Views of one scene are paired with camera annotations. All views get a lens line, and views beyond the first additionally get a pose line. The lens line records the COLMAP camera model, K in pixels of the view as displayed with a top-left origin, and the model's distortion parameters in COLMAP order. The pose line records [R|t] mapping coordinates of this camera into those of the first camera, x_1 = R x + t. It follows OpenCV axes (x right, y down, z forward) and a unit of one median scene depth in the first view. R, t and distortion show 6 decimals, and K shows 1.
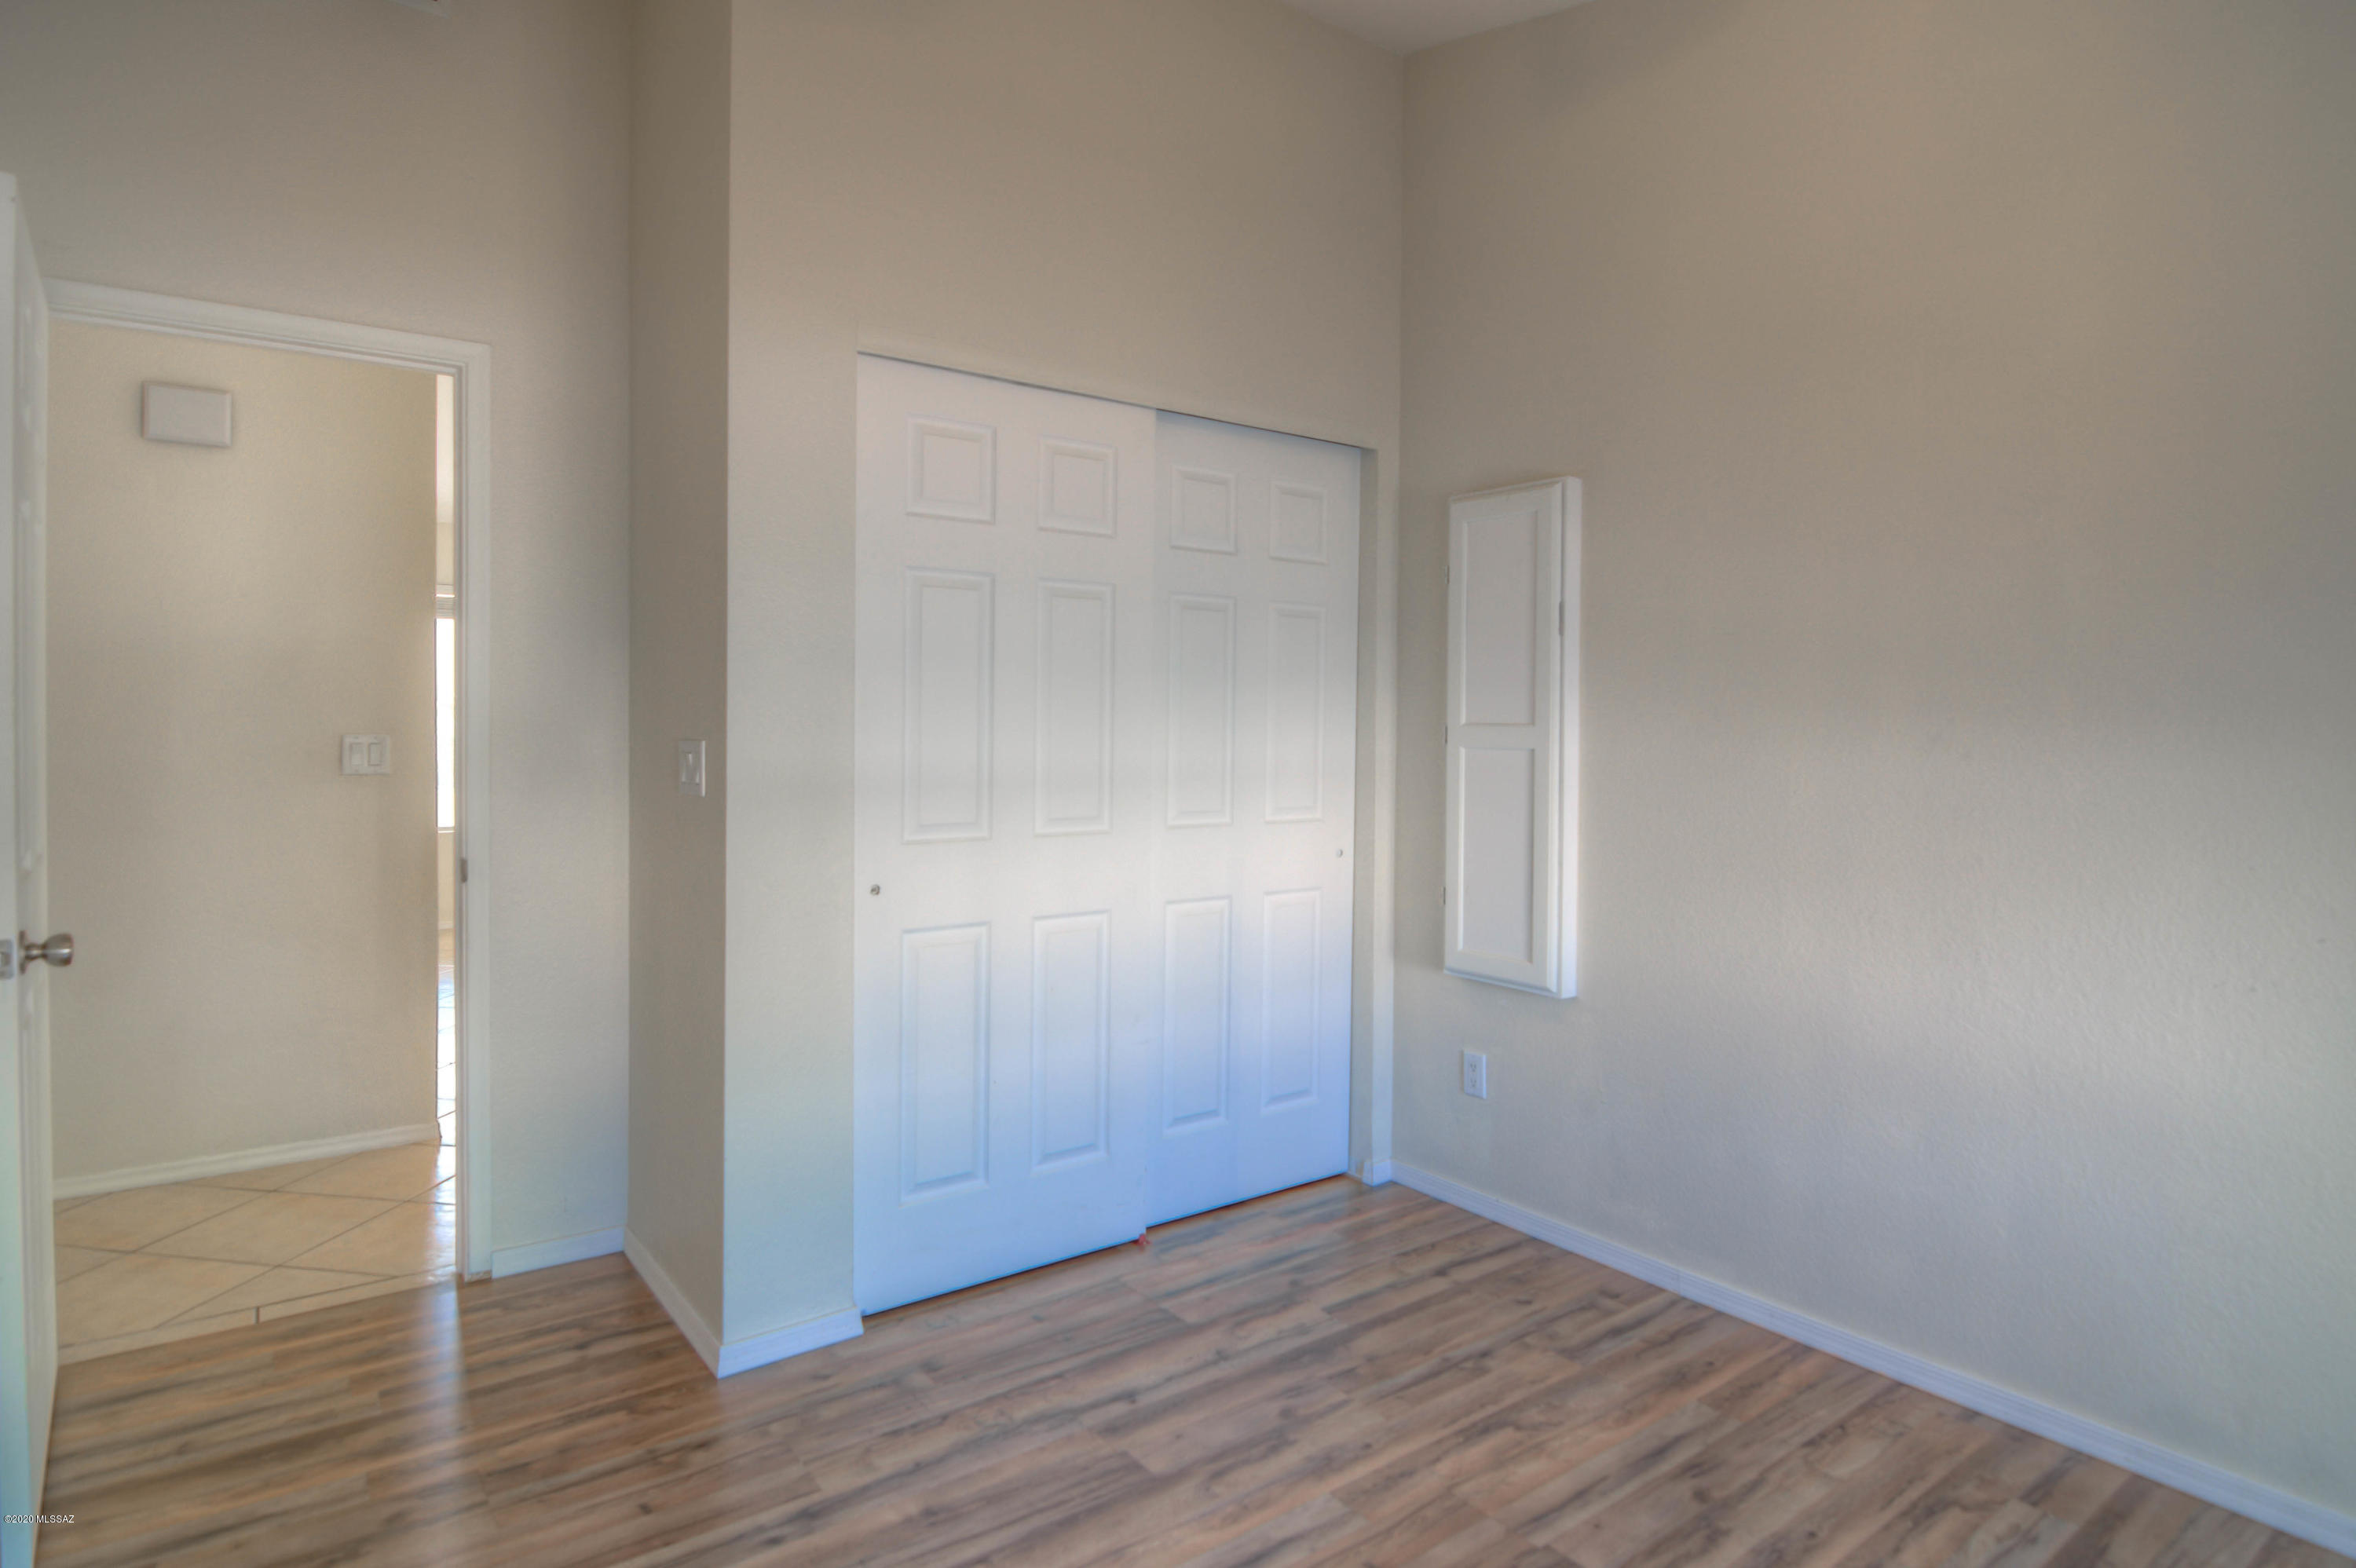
lens RADIAL K [[1227.5, 0, 1183.3], [0, 1227.5, 764.3], [0, 0, 1]] dist [-0.004551, -0.009299]
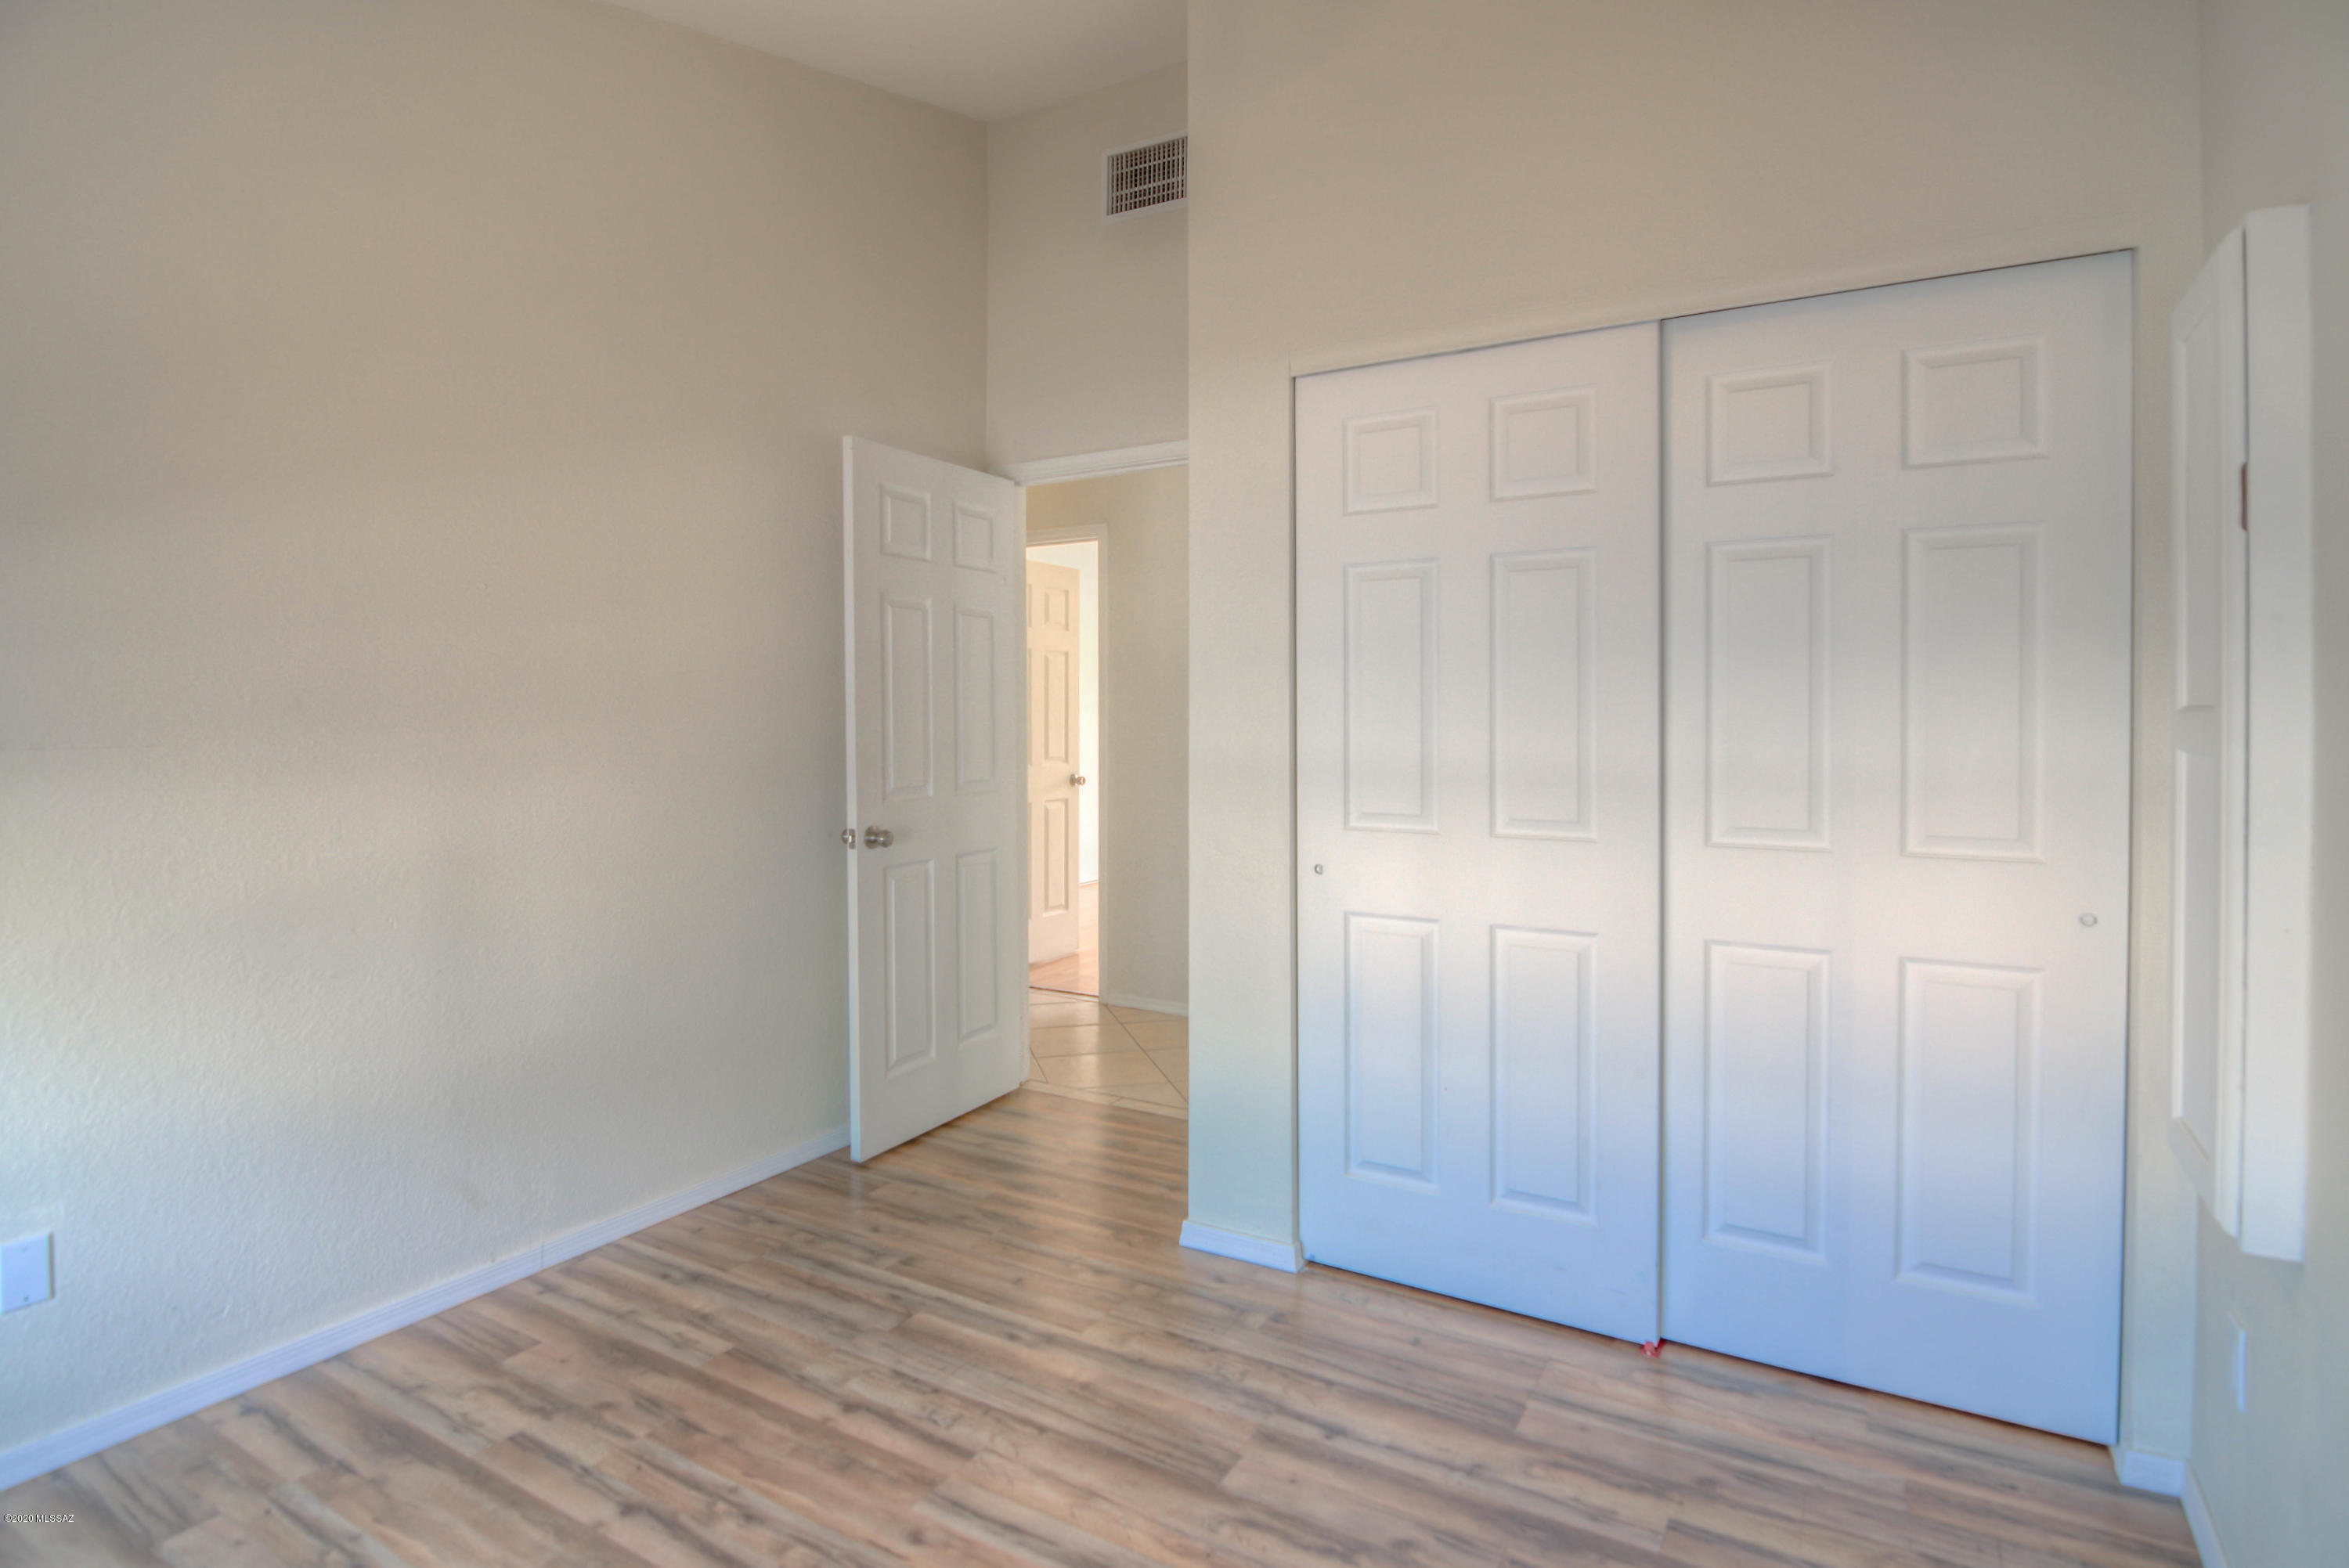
lens RADIAL K [[1223.9, 0, 1224.6], [0, 1223.9, 748.1], [0, 0, 1]] dist [-0.004551, -0.009299]
pose [[0.402891, 0.018679, -0.915057, 0.712802], [-0.024603, 0.999651, 0.009574, -0.012305], [0.914917, 0.018656, 0.403210, 0.500104]]
